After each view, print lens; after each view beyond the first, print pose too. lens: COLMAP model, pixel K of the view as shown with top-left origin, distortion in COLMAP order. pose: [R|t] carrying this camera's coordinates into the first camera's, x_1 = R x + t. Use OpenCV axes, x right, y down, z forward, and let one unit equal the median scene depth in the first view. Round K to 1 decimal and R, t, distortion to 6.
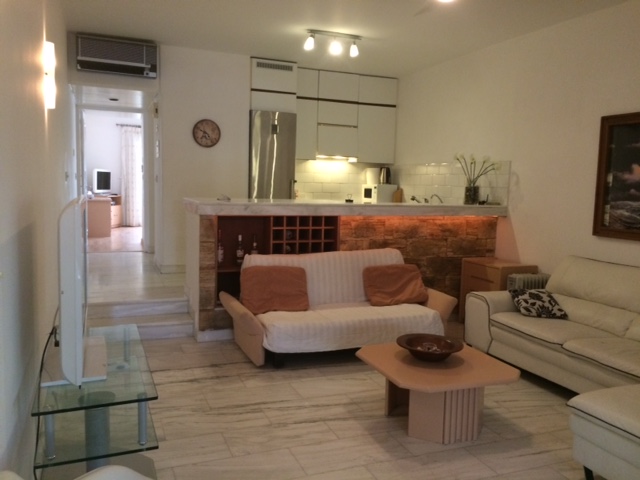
lens RADIAL K [[553.5, 0, 320.9], [0, 553.5, 239.5], [0, 0, 1]] dist [0.079802, -0.098888]
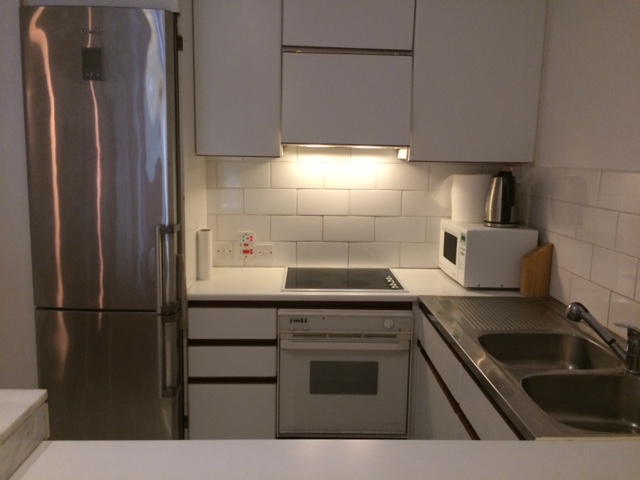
lens RADIAL K [[553.5, 0, 320.0], [0, 553.5, 242.8], [0, 0, 1]] dist [0.079802, -0.098888]
pose [[0.938094, 0.048590, -0.342957, 0.177950], [-0.031558, 0.997984, 0.055072, -0.143321], [0.344942, -0.040840, 0.937735, 0.892272]]
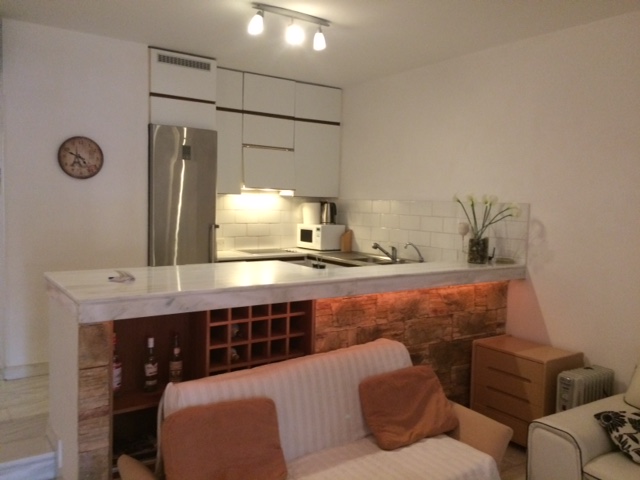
lens RADIAL K [[553.5, 0, 320.8], [0, 553.5, 238.4], [0, 0, 1]] dist [0.079802, -0.098888]
pose [[0.975351, -0.018882, 0.219849, -0.088705], [0.024781, 0.999402, -0.024105, -0.084549], [-0.219263, 0.028959, 0.975236, 0.346933]]
